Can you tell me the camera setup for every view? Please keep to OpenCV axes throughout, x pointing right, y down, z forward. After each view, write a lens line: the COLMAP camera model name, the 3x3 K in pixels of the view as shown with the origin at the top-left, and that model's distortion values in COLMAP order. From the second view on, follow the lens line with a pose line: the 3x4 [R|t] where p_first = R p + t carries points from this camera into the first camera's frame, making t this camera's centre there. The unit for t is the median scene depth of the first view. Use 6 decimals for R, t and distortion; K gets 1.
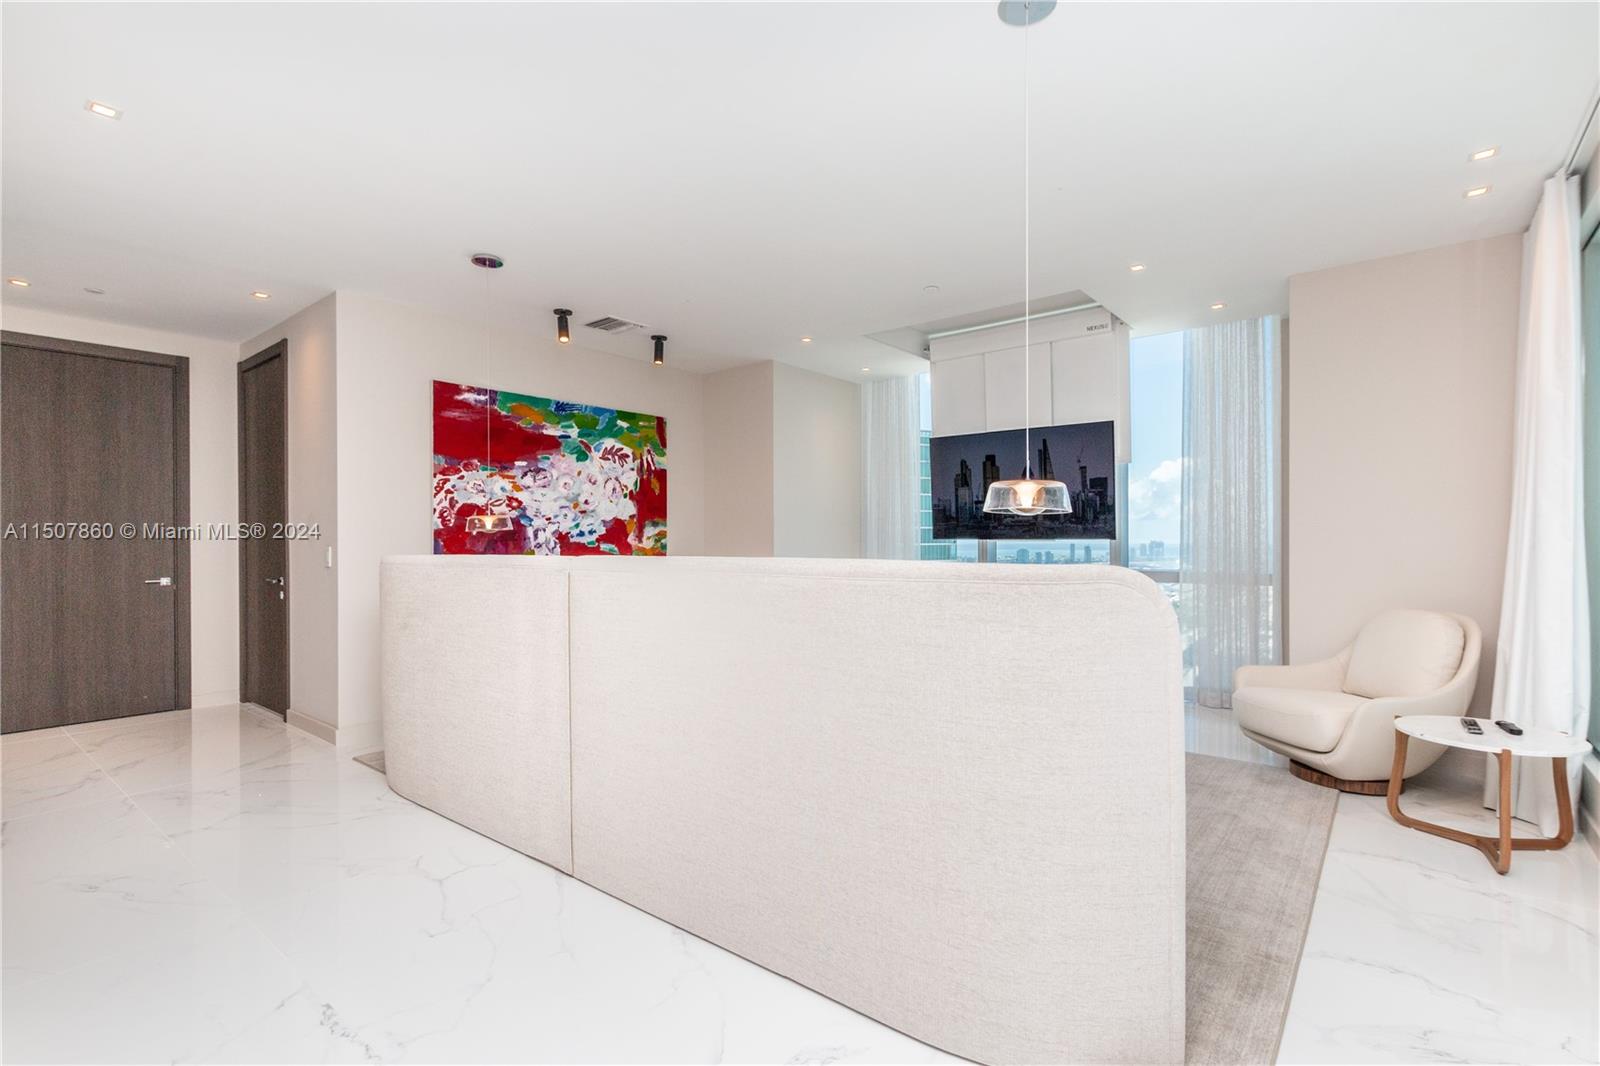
lens RADIAL K [[739.0, 0, 839.5], [0, 739.0, 544.2], [0, 0, 1]] dist [-0.007005, -0.001864]
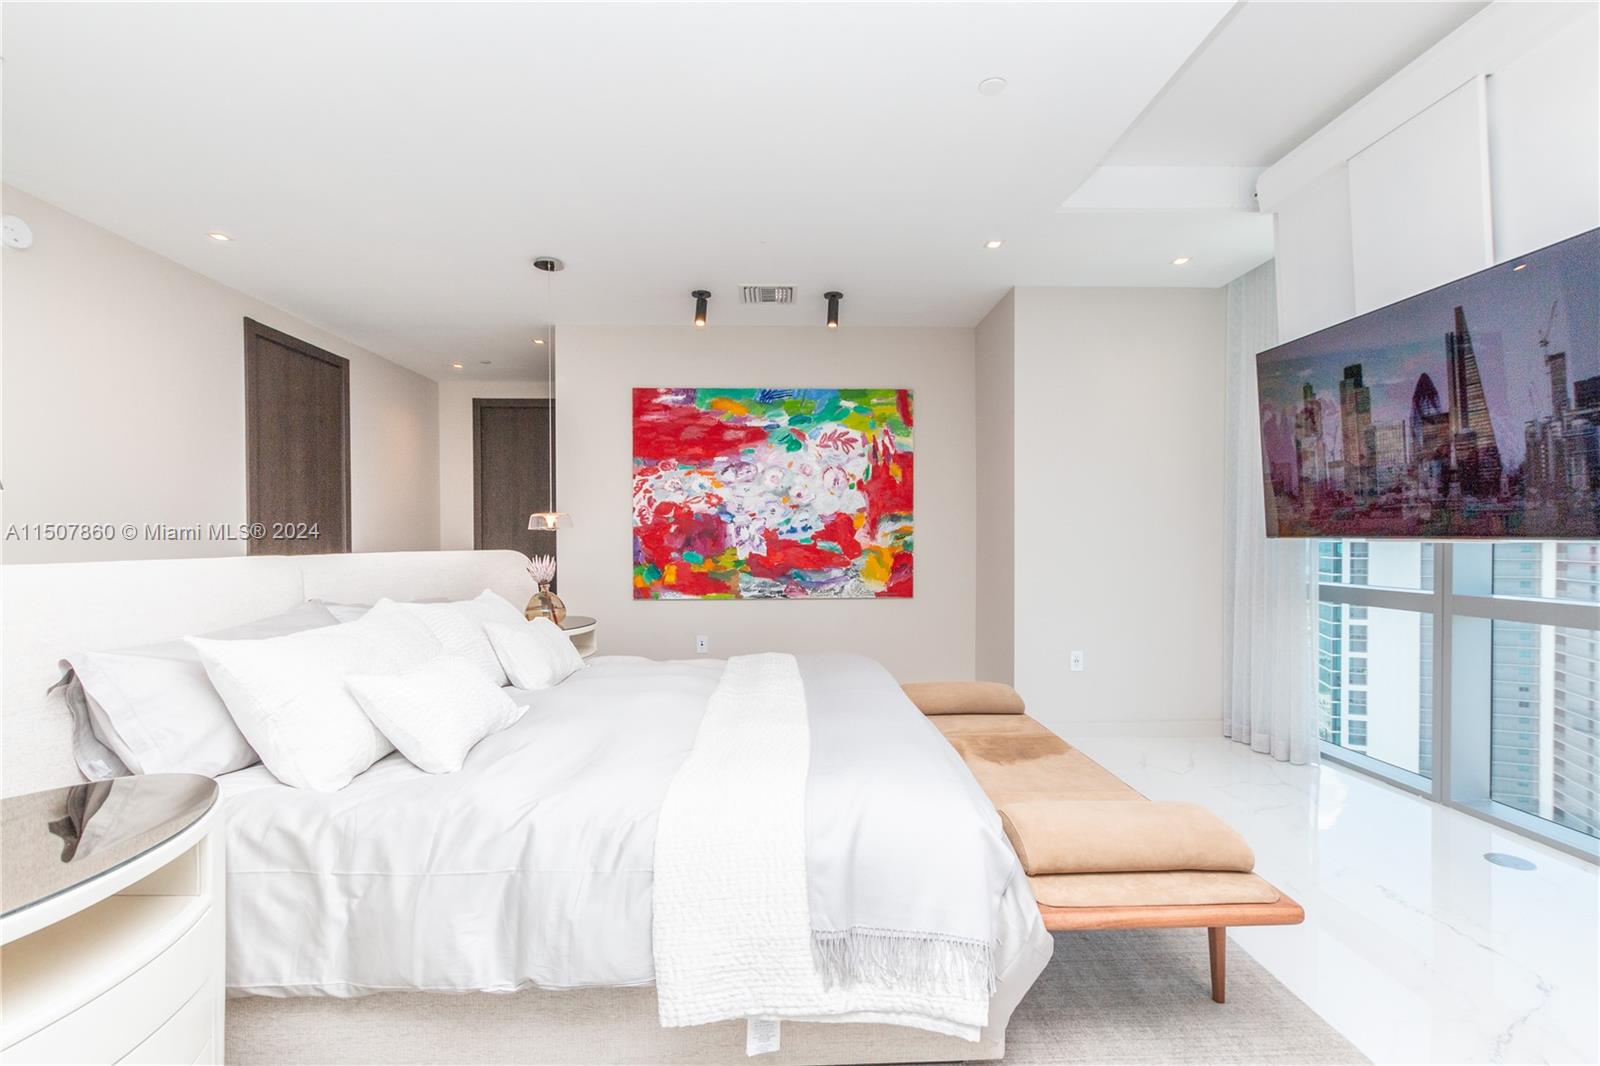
lens RADIAL K [[739.0, 0, 790.3], [0, 739.0, 545.4], [0, 0, 1]] dist [-0.007005, -0.001864]
pose [[0.635256, 0.010324, -0.772233, 0.360533], [-0.005048, 0.999945, 0.009216, -0.003868], [0.772285, -0.001956, 0.635273, 0.417005]]
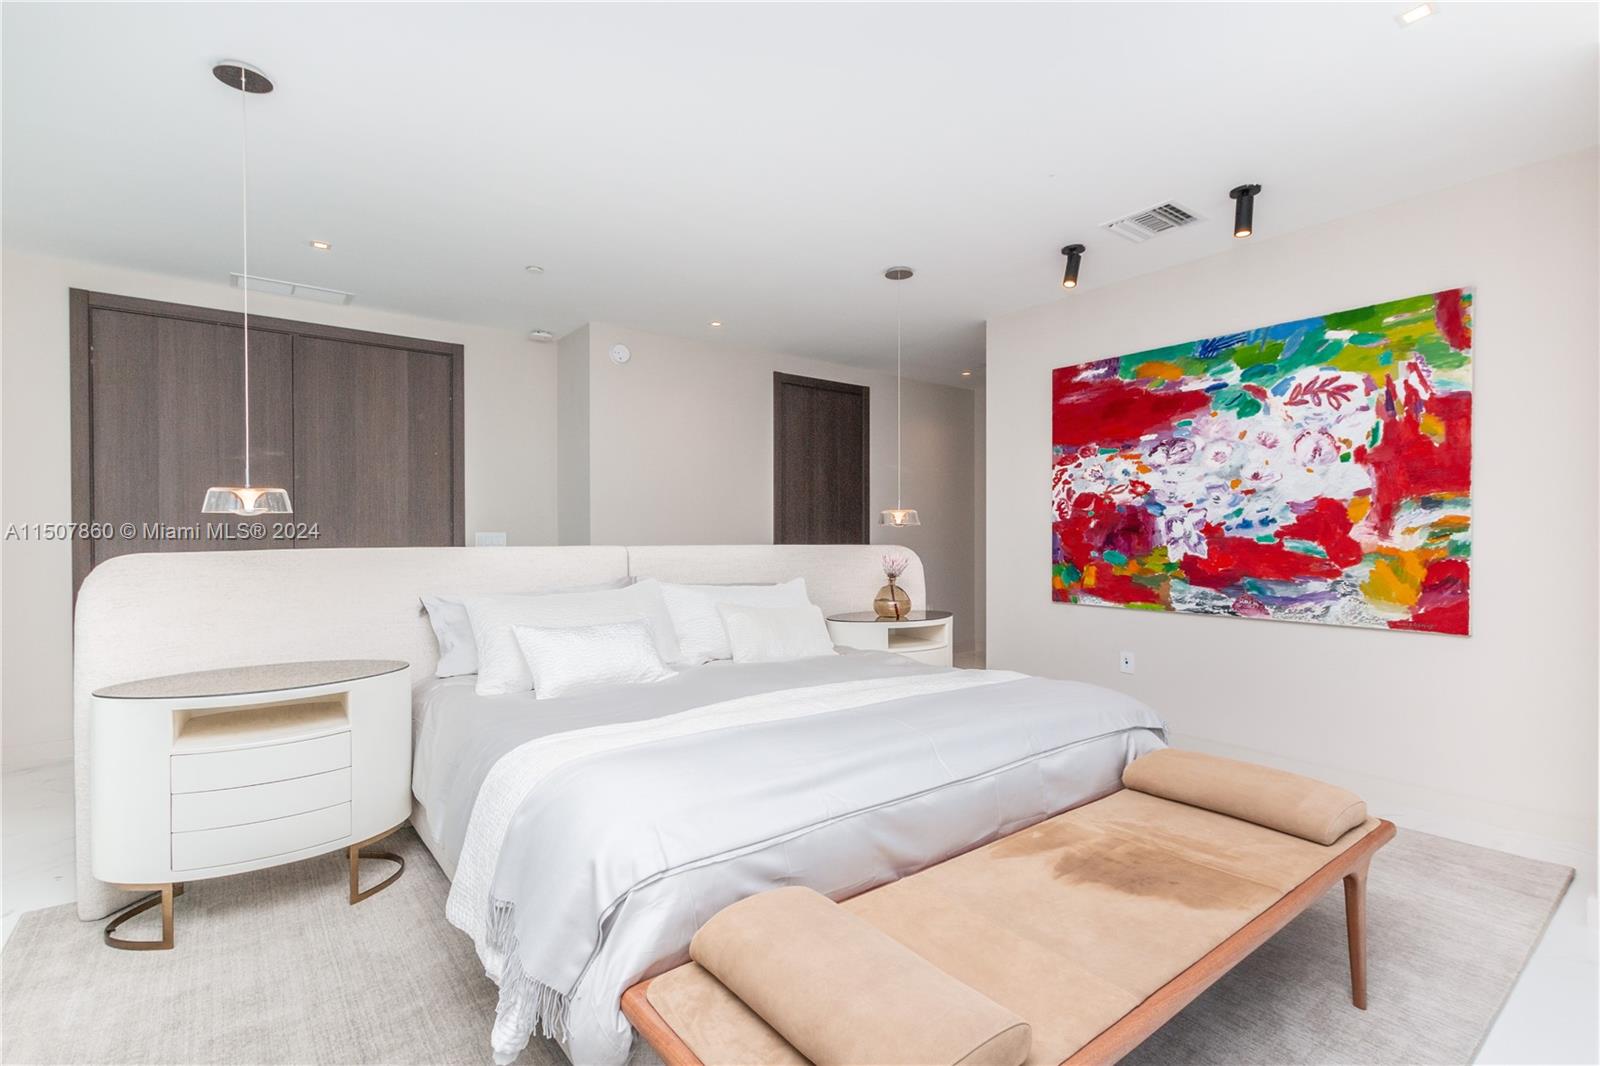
lens RADIAL K [[739.0, 0, 784.6], [0, 739.0, 542.0], [0, 0, 1]] dist [-0.007005, -0.001864]
pose [[-0.288383, 0.014585, -0.957404, 0.415048], [-0.005555, 0.999842, 0.016905, -0.007398], [0.957499, 0.010193, -0.288256, 0.797207]]
